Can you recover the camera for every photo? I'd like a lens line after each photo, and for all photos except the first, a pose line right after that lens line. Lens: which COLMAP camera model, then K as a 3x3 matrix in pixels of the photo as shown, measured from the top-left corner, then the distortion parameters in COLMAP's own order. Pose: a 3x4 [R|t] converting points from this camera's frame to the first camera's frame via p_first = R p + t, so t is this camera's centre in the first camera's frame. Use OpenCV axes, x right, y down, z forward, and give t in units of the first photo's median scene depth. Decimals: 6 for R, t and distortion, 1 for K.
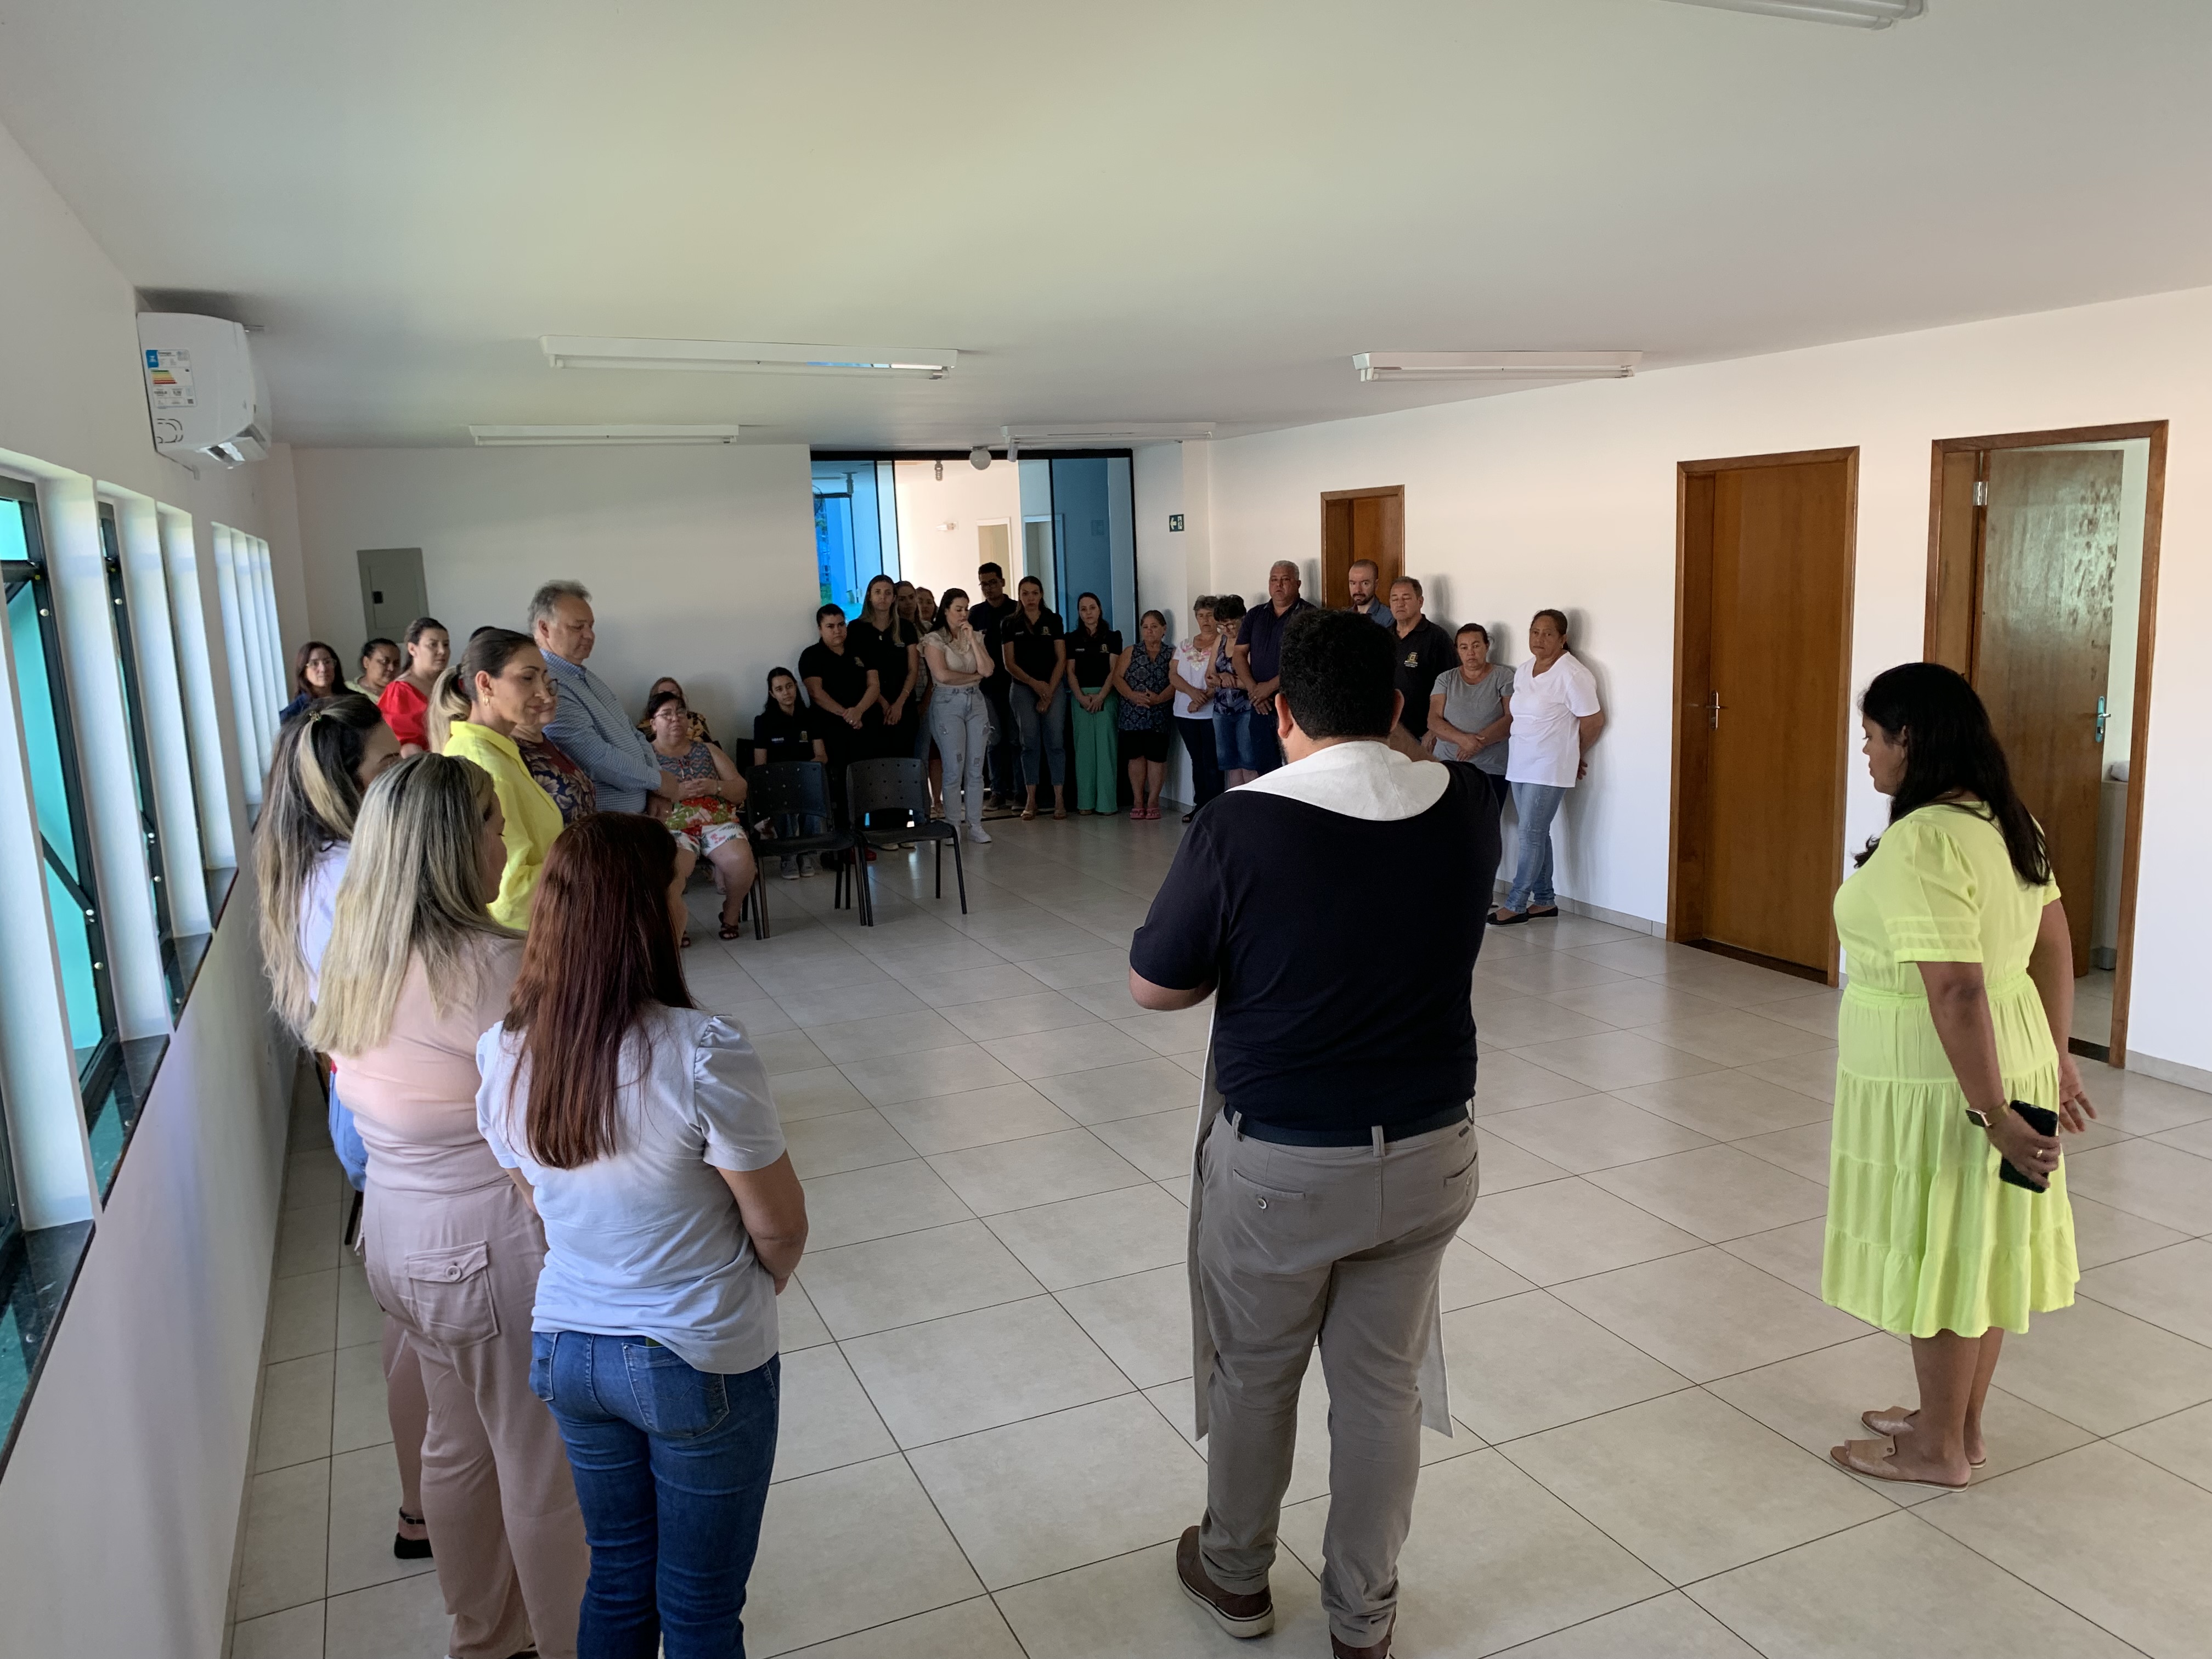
lens RADIAL K [[1693.8, 0, 1106.0], [0, 1693.8, 829.5], [0, 0, 1]] dist [0.000527, 0.000408]
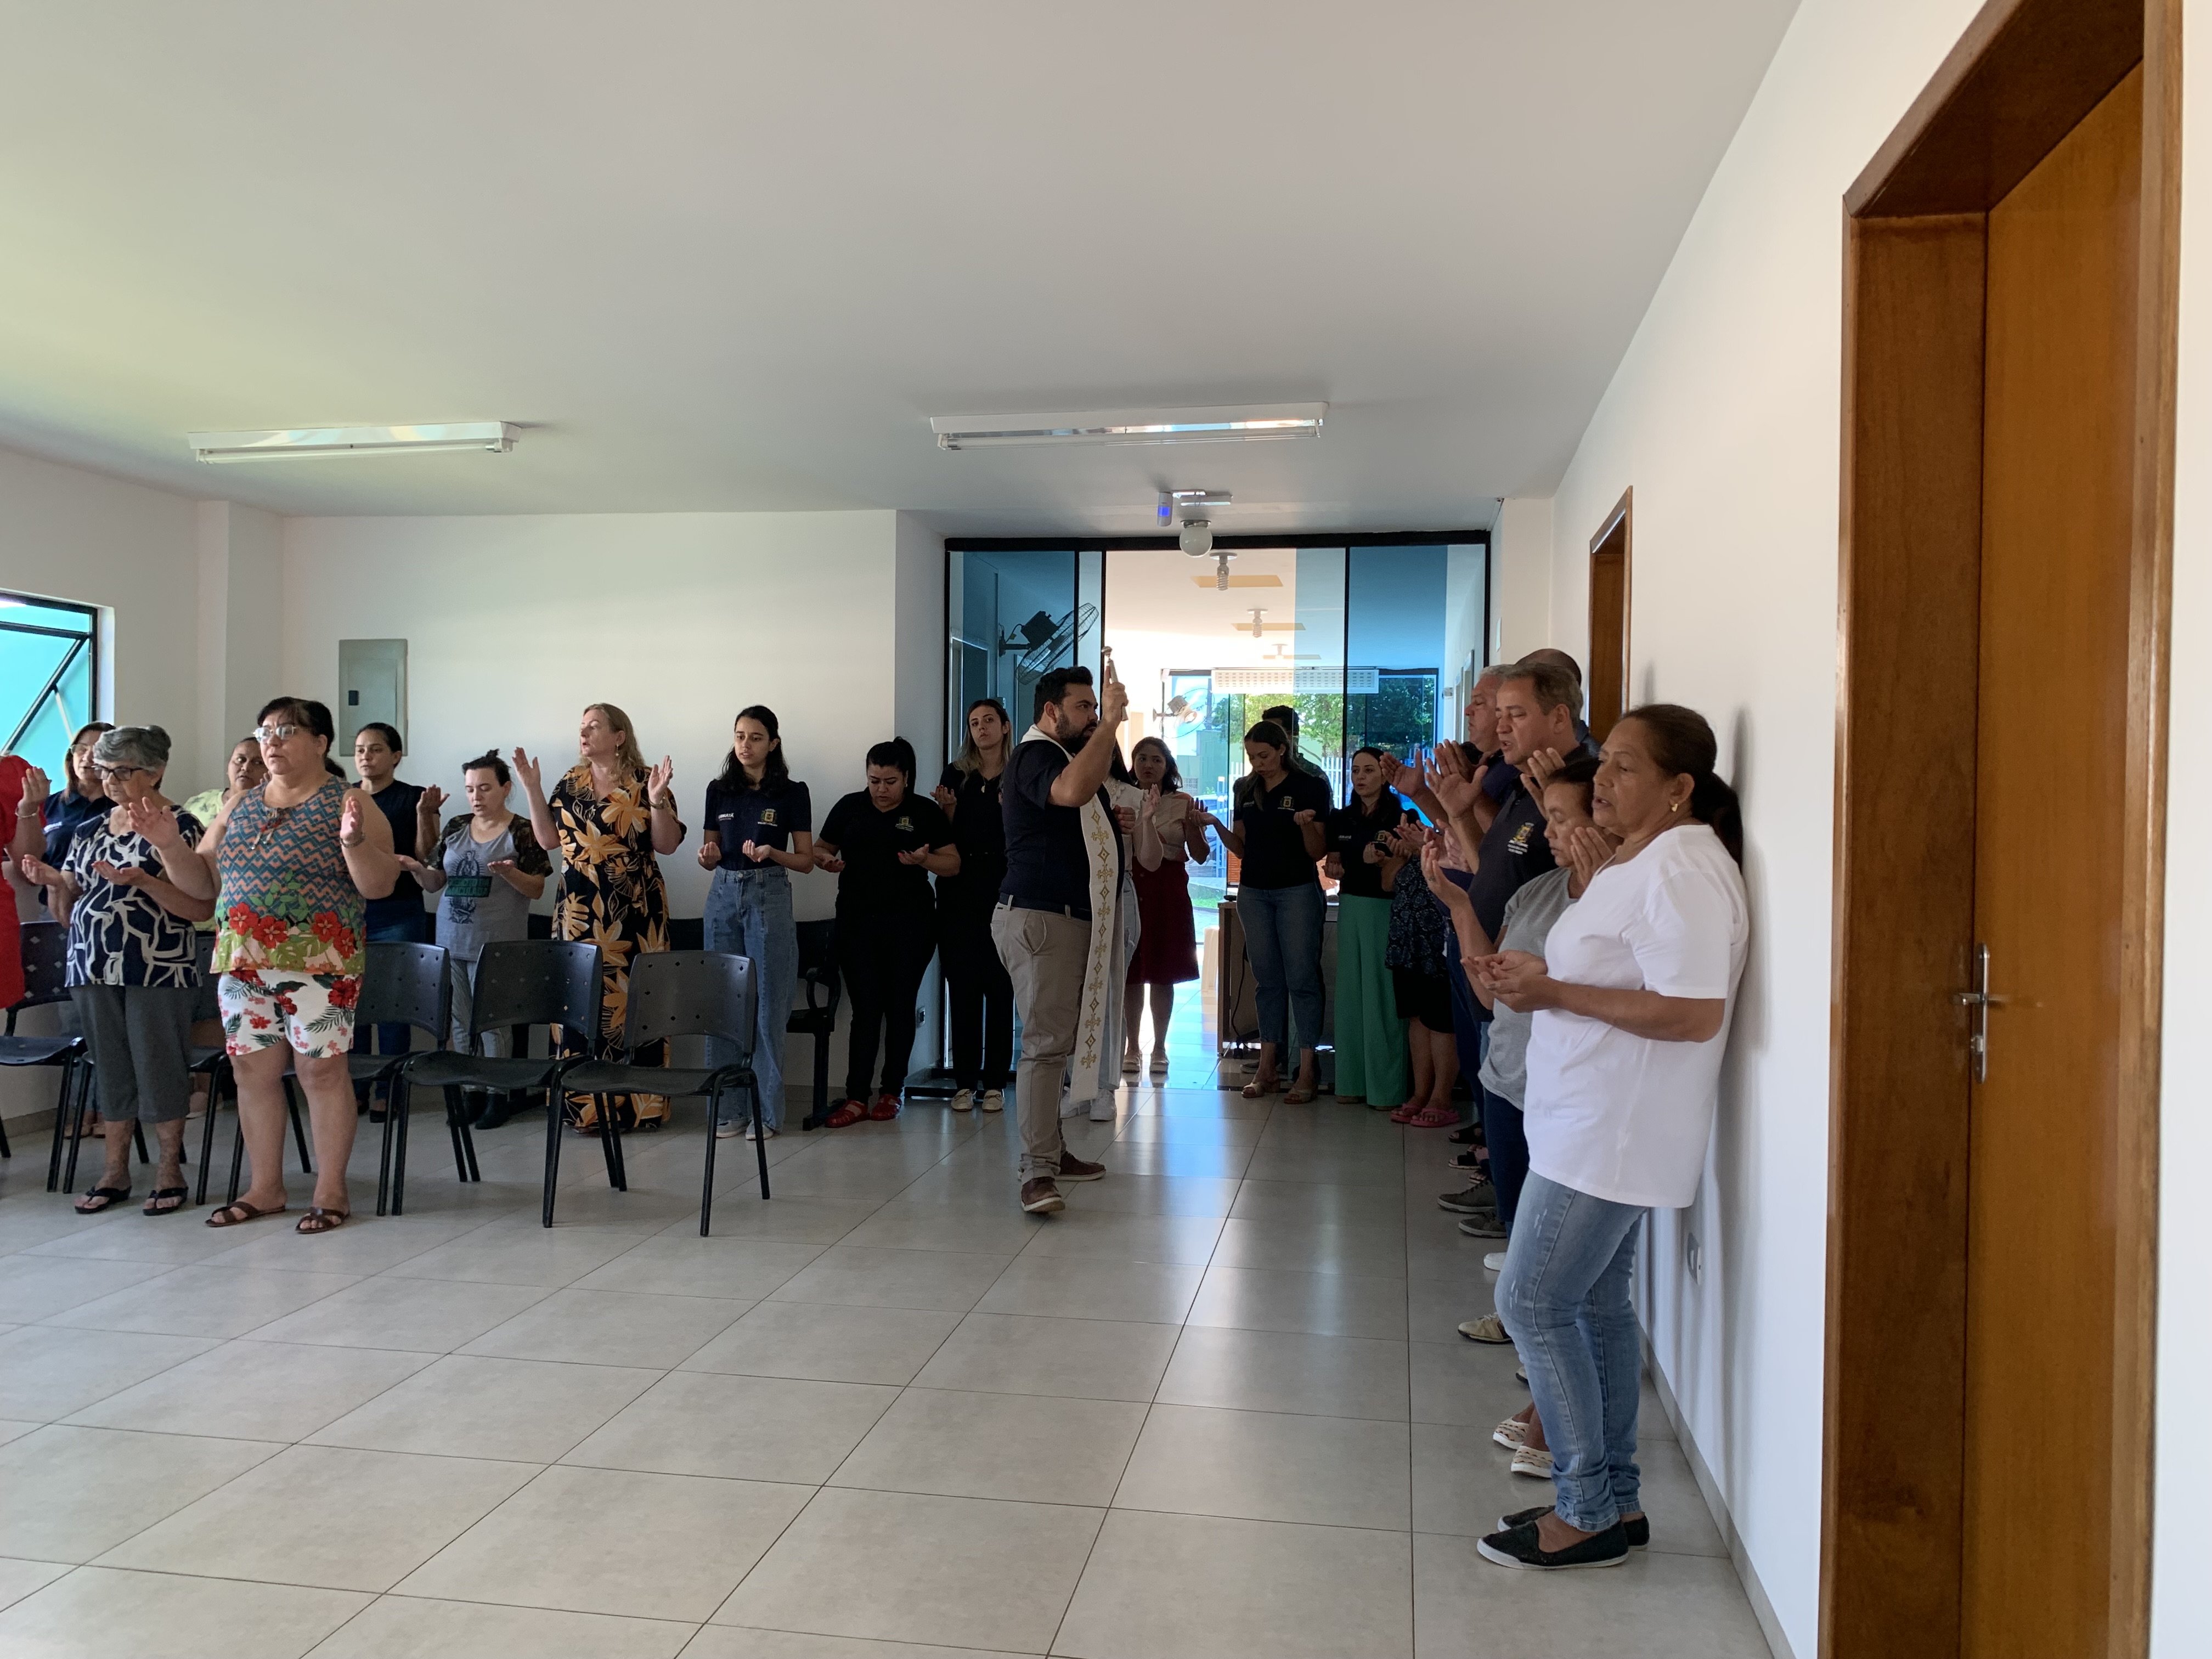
lens RADIAL K [[1681.4, 0, 1106.0], [0, 1681.4, 829.5], [0, 0, 1]] dist [0.106651, 0.000192]
pose [[0.836268, 0.056778, -0.545373, 0.312617], [-0.132273, 0.986140, -0.100159, -0.041591], [0.532127, 0.155898, 0.832188, 0.525114]]
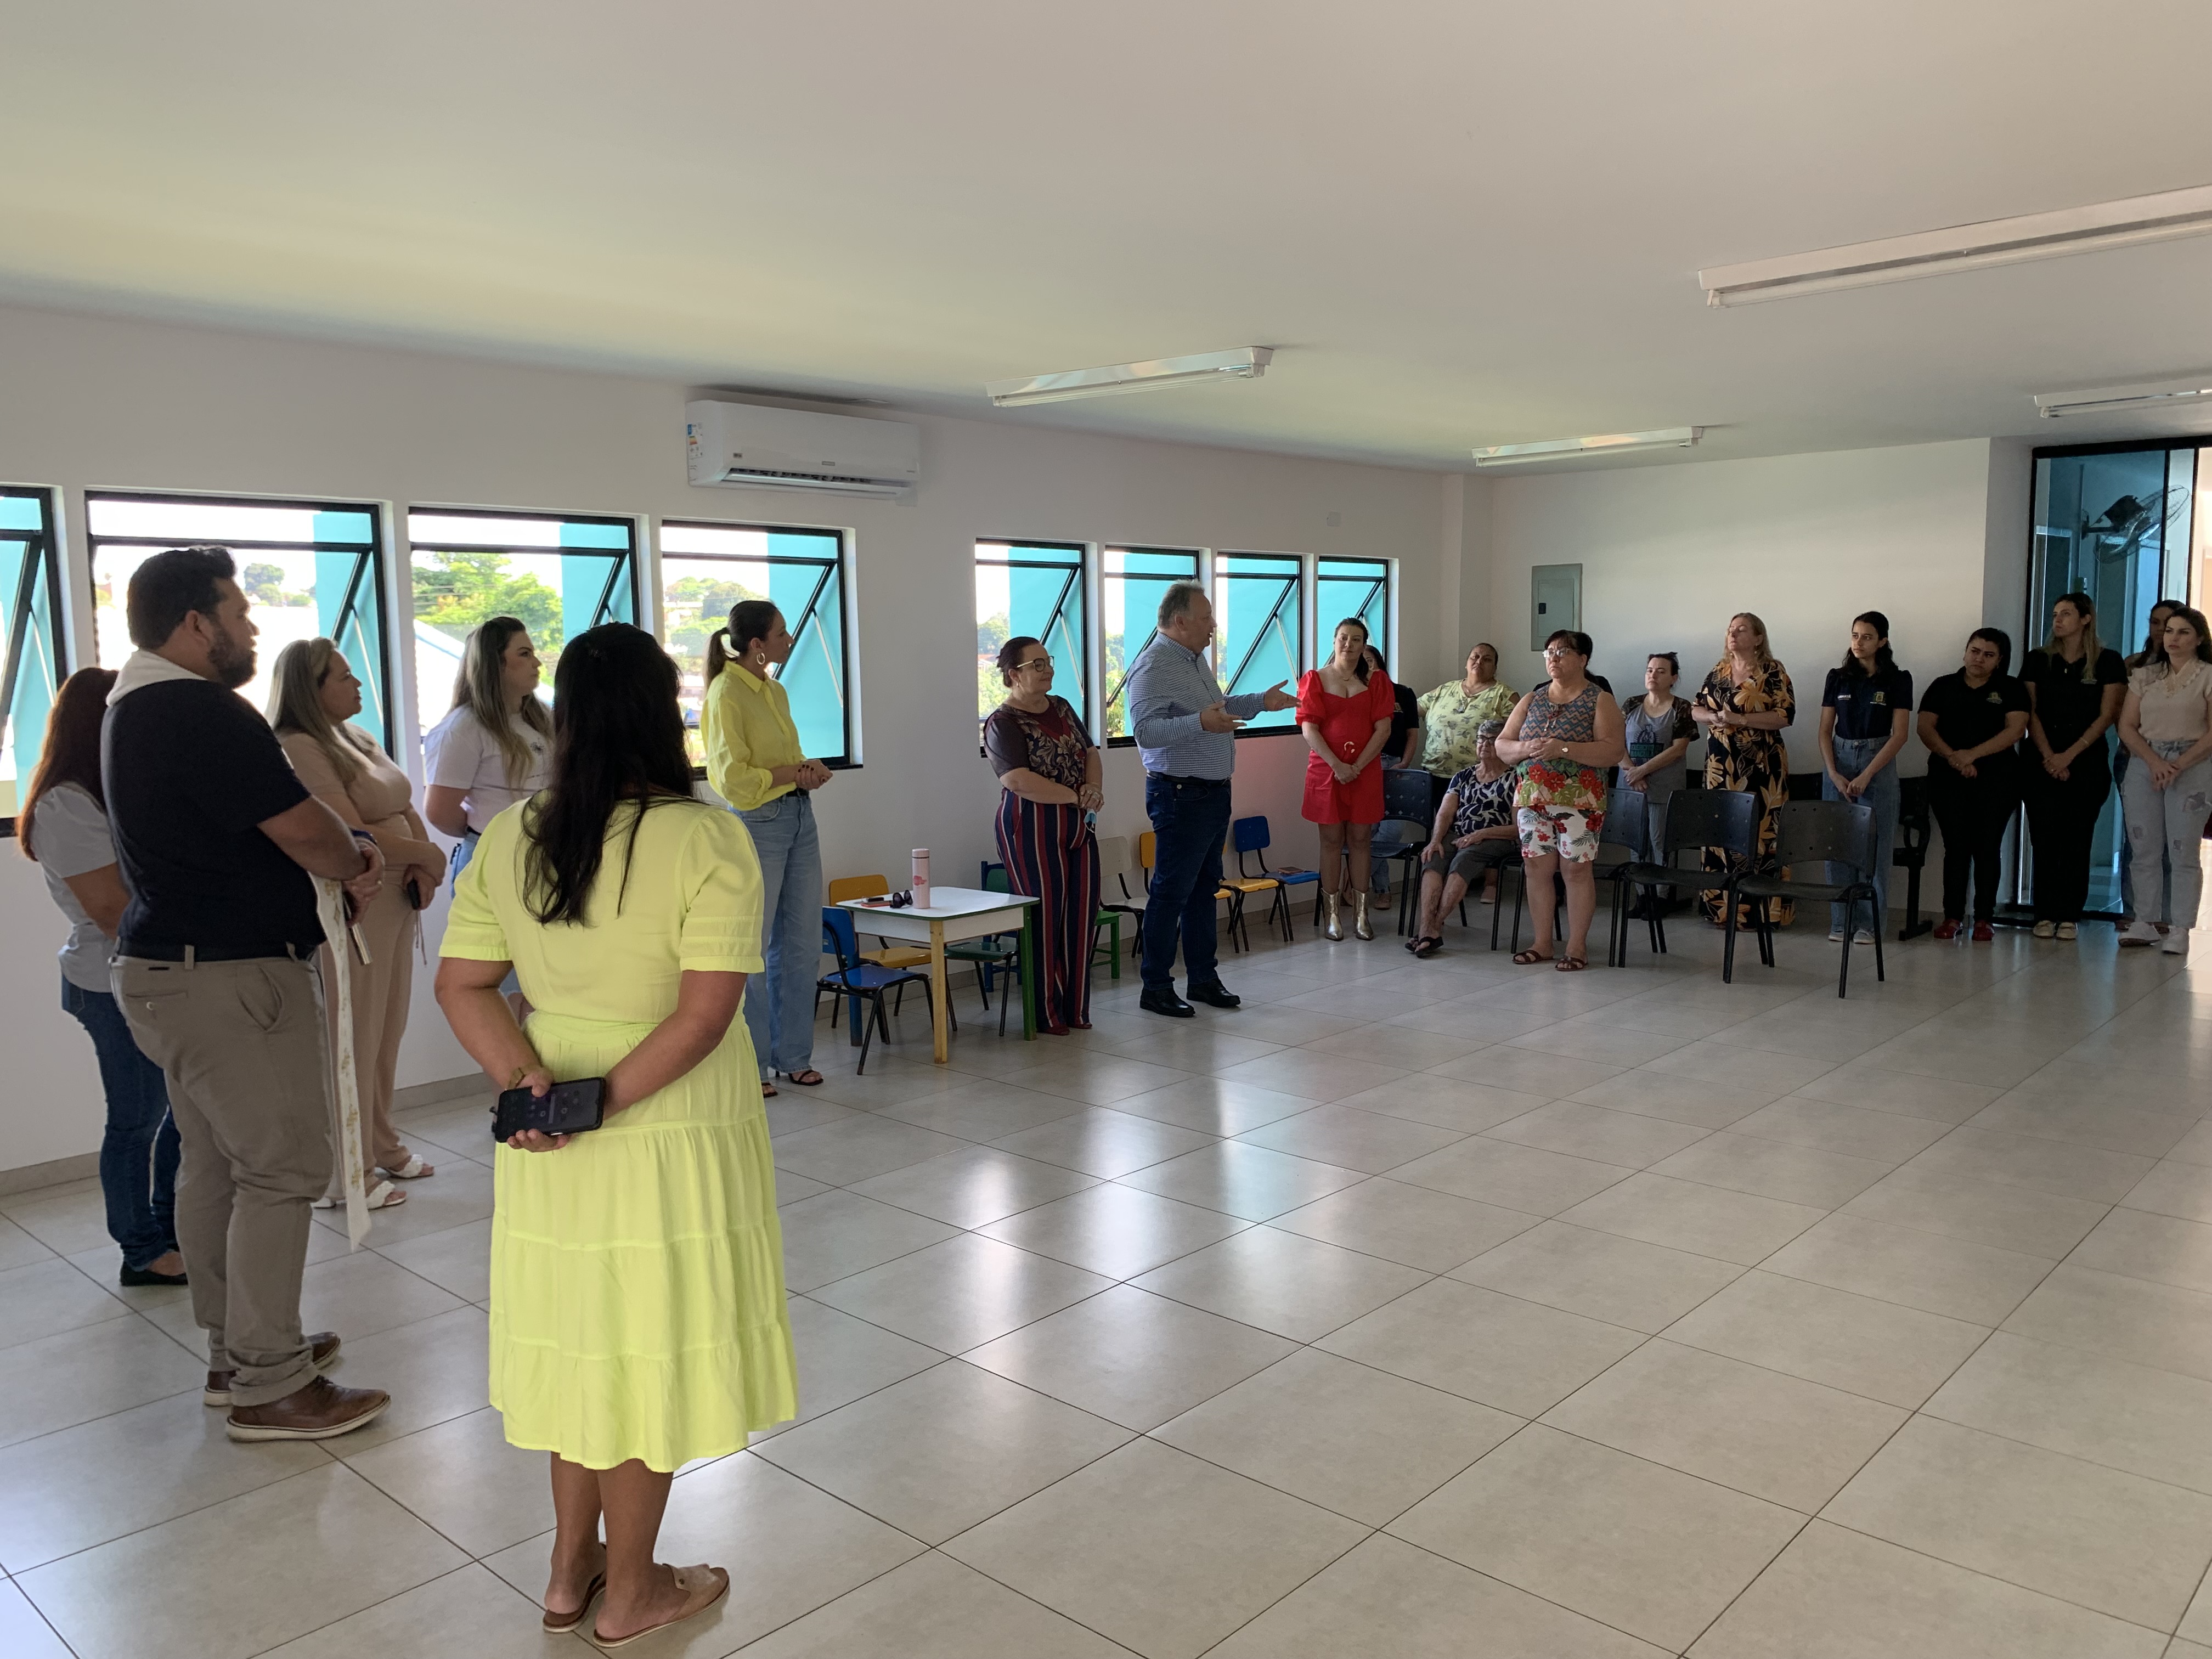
lens RADIAL K [[1674.9, 0, 1106.0], [0, 1674.9, 829.5], [0, 0, 1]] dist [-0.002418, -0.003598]
pose [[0.405300, 0.132160, -0.904580, 0.457379], [-0.152442, 0.985412, 0.075667, -0.034862], [0.901384, 0.107228, 0.419534, 0.305018]]
